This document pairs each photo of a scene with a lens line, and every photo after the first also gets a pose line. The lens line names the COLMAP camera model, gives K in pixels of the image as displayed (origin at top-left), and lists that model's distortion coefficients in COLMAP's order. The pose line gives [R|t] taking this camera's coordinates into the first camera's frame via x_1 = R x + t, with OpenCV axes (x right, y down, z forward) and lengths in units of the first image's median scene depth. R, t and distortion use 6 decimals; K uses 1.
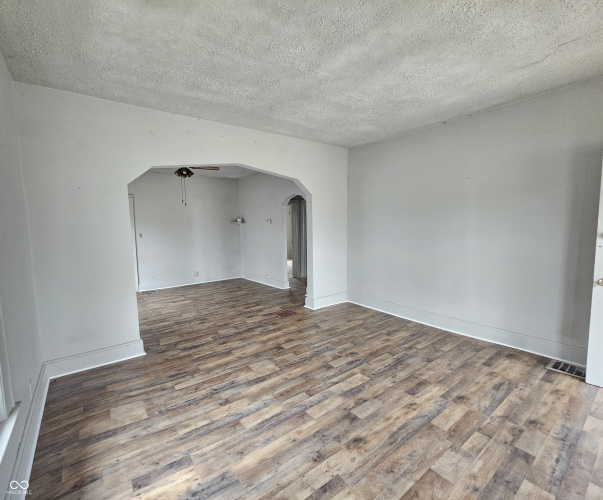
lens RADIAL K [[271.1, 0, 274.4], [0, 271.1, 251.8], [0, 0, 1]] dist [-0.001718, -0.000115]
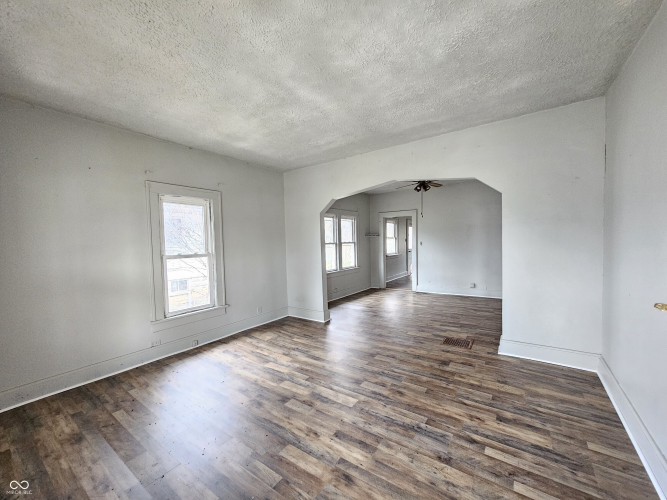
lens RADIAL K [[274.2, 0, 333.5], [0, 274.2, 250.0], [0, 0, 1]] dist [-0.009001, 0.004429]
pose [[0.344775, 0.041269, -0.937778, 1.085363], [-0.068291, 0.997488, 0.018789, -0.067952], [0.936198, 0.057564, 0.346728, 0.546108]]
